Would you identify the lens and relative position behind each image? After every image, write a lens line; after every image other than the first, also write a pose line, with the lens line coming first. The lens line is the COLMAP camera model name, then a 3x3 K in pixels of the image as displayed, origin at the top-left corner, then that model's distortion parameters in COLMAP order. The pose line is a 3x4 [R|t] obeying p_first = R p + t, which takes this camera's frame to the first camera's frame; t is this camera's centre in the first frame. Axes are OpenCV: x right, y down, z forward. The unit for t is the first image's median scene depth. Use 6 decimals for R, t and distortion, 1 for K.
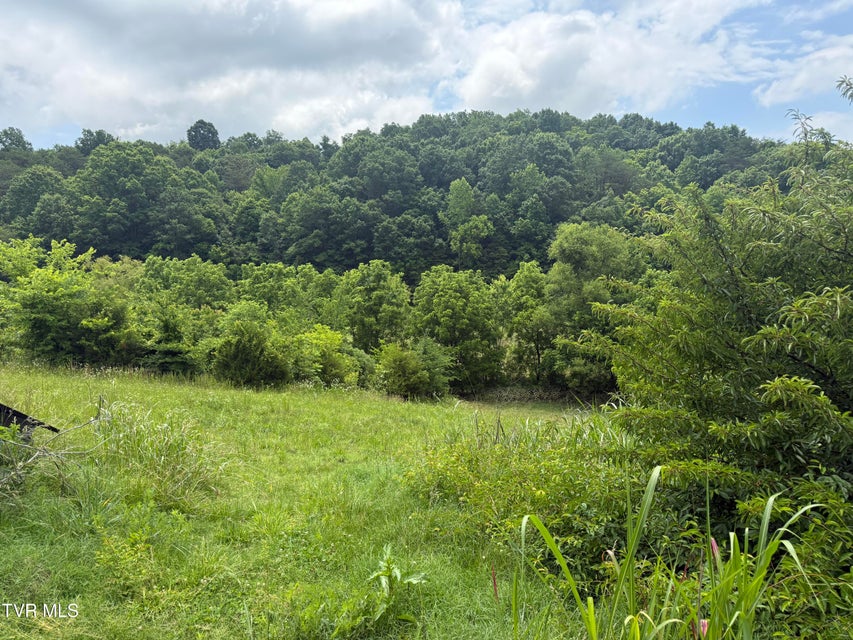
lens RADIAL K [[601.8, 0, 419.8], [0, 601.8, 326.3], [0, 0, 1]] dist [0.008137, -0.015924]
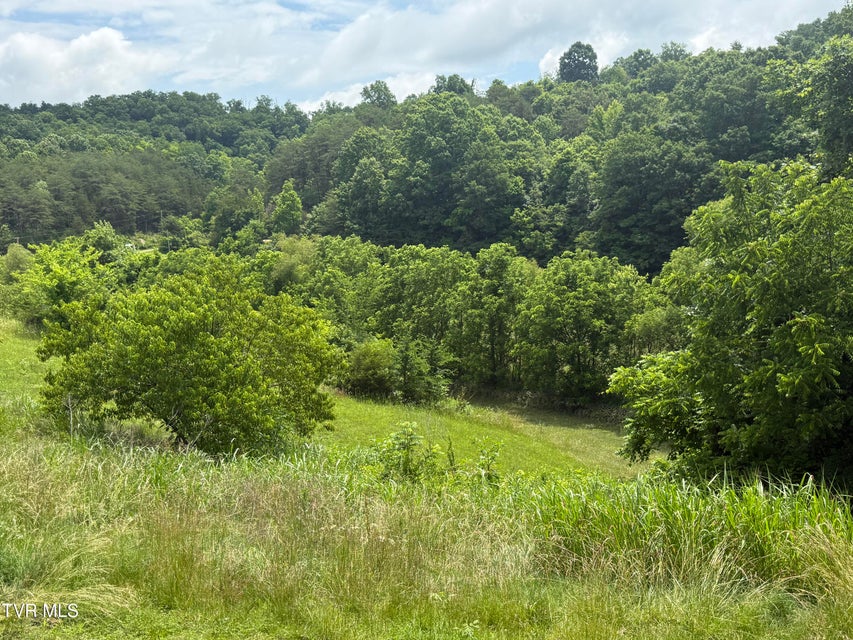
lens RADIAL K [[816.4, 0, 419.3], [0, 816.4, 318.1], [0, 0, 1]] dist [0.026739, 0.000000]
pose [[0.826521, 0.052306, -0.560470, 0.192691], [-0.042094, 0.998629, 0.031121, -0.011322], [0.561329, -0.002130, 0.827590, -0.023664]]
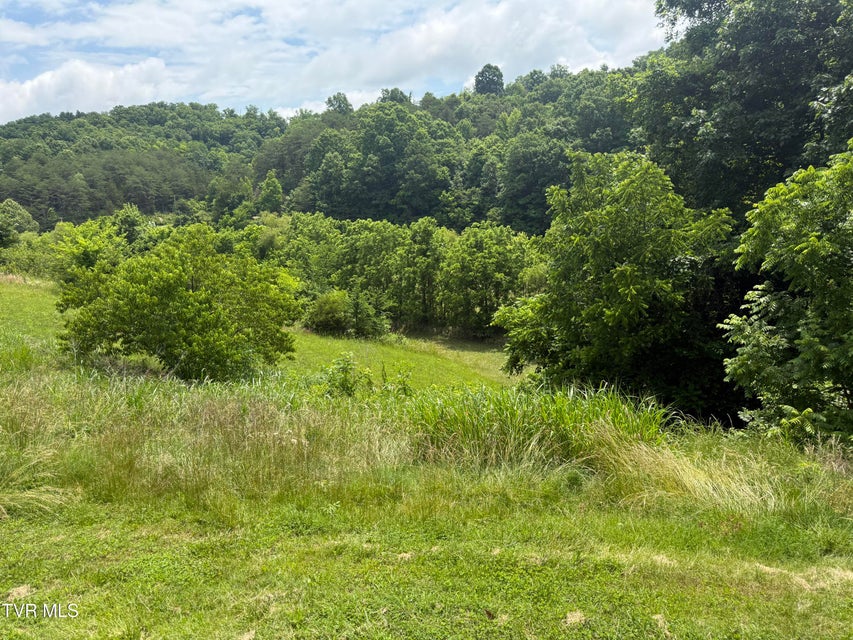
lens RADIAL K [[601.8, 0, 421.4], [0, 601.8, 325.9], [0, 0, 1]] dist [0.008137, -0.015924]
pose [[0.866728, 0.078309, -0.492596, 0.196117], [-0.024745, 0.993133, 0.114342, -0.011176], [0.498167, -0.086914, 0.862714, -0.018590]]
